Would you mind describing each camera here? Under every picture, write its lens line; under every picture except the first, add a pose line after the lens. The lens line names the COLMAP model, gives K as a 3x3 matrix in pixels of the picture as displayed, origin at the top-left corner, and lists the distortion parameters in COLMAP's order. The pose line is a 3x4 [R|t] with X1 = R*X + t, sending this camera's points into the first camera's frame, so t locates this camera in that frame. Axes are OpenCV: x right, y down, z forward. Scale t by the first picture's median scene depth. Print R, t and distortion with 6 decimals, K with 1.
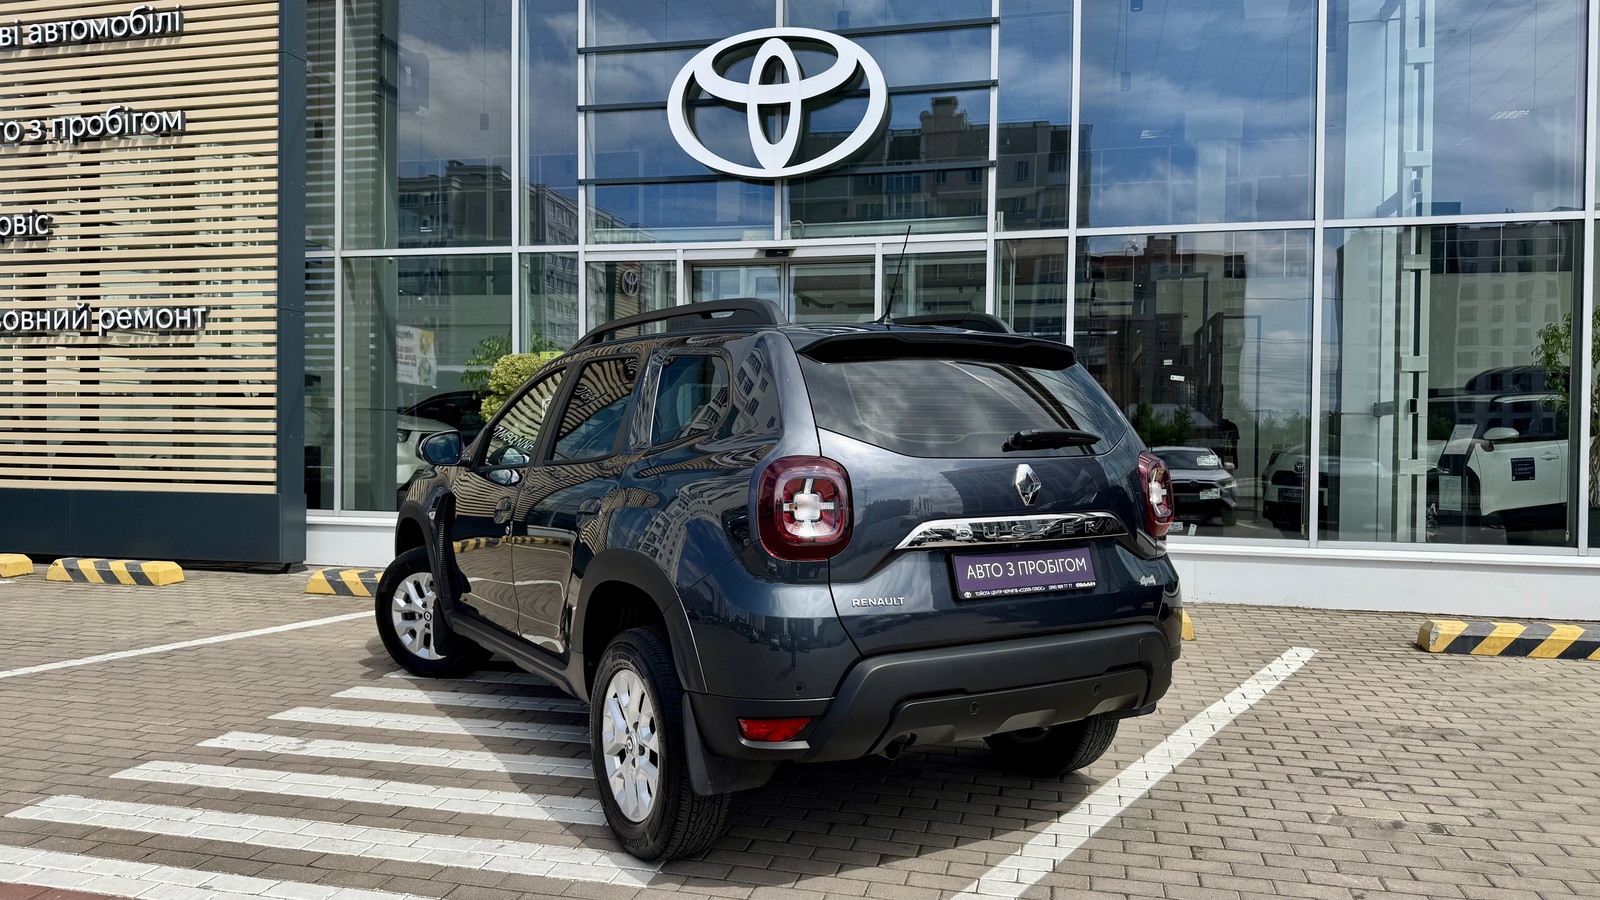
lens RADIAL K [[1136.3, 0, 793.5], [0, 1136.3, 454.5], [0, 0, 1]] dist [0.026727, -0.033527]
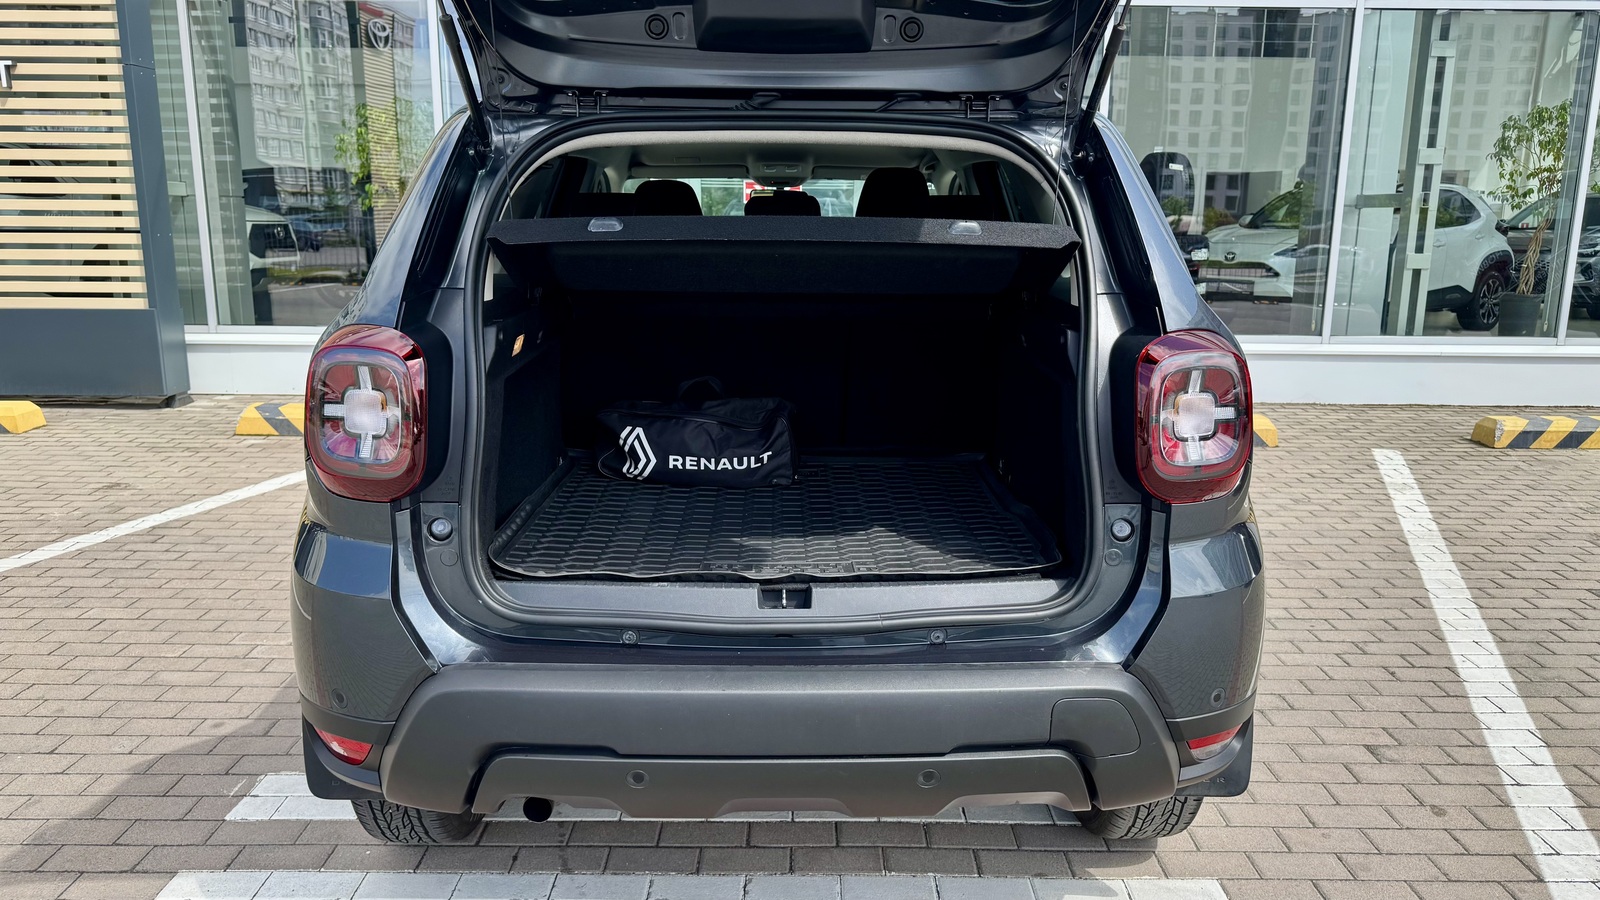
lens RADIAL K [[1136.3, 0, 796.5], [0, 1136.3, 459.6], [0, 0, 1]] dist [0.026727, -0.033527]
pose [[0.970468, -0.052550, 0.235437, -0.218886], [0.005638, 0.980659, 0.195643, -0.016191], [-0.241164, -0.188538, 0.951994, 0.124245]]
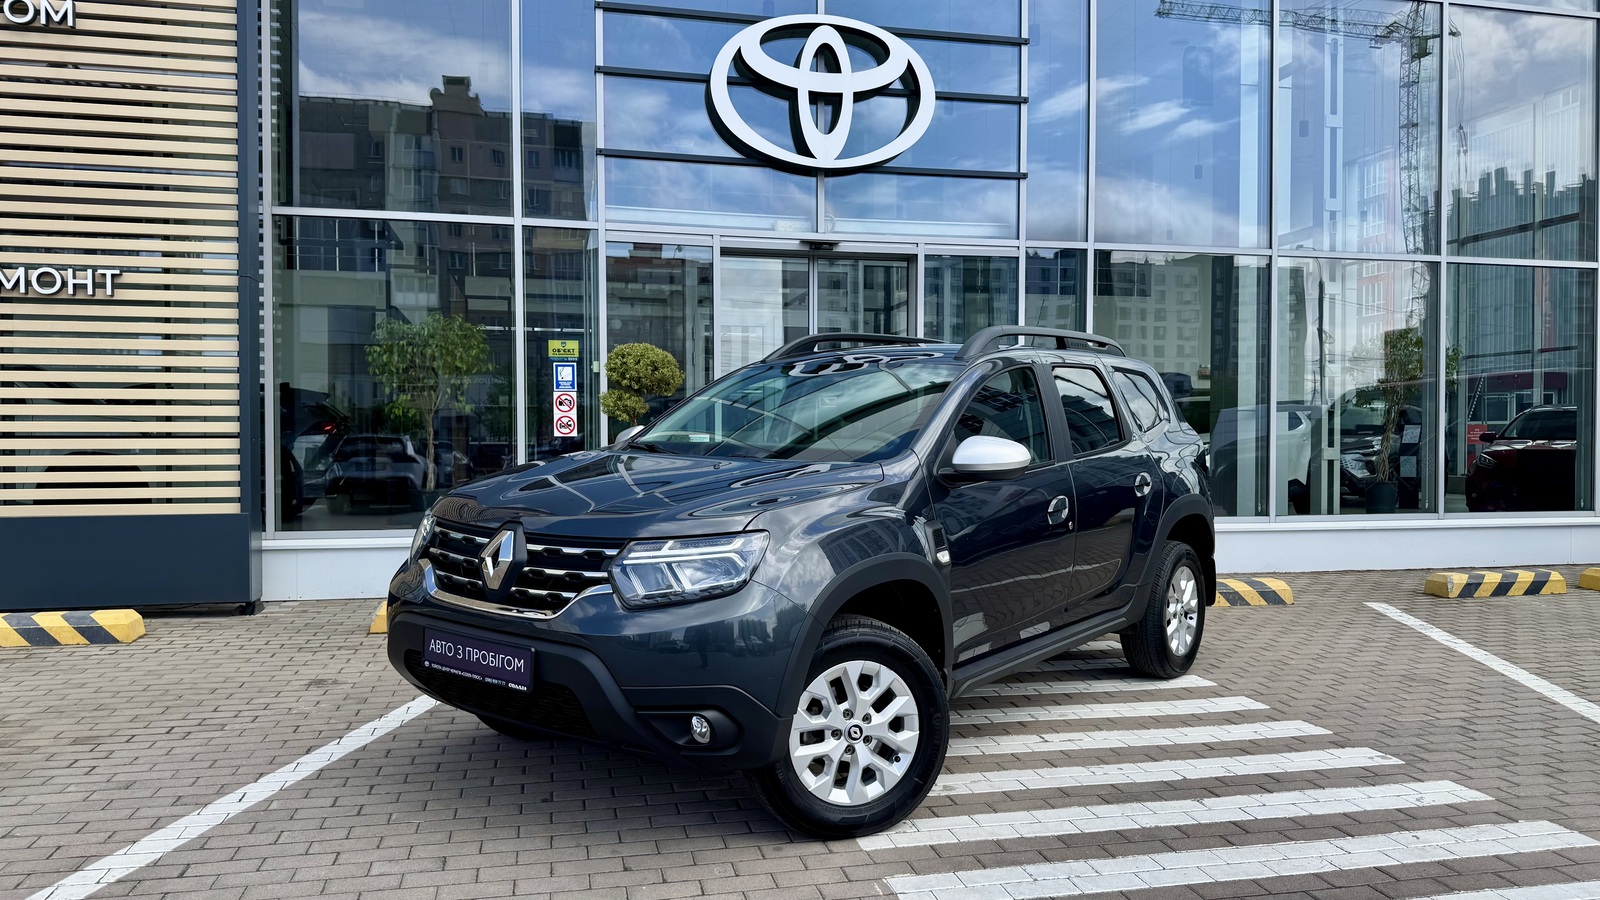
lens RADIAL K [[1136.3, 0, 791.9], [0, 1136.3, 461.1], [0, 0, 1]] dist [0.026727, -0.033527]
pose [[0.894783, -0.019370, 0.446081, -0.485186], [0.016647, 0.999811, 0.010022, -0.002938], [-0.446191, -0.001542, 0.894936, 0.140509]]
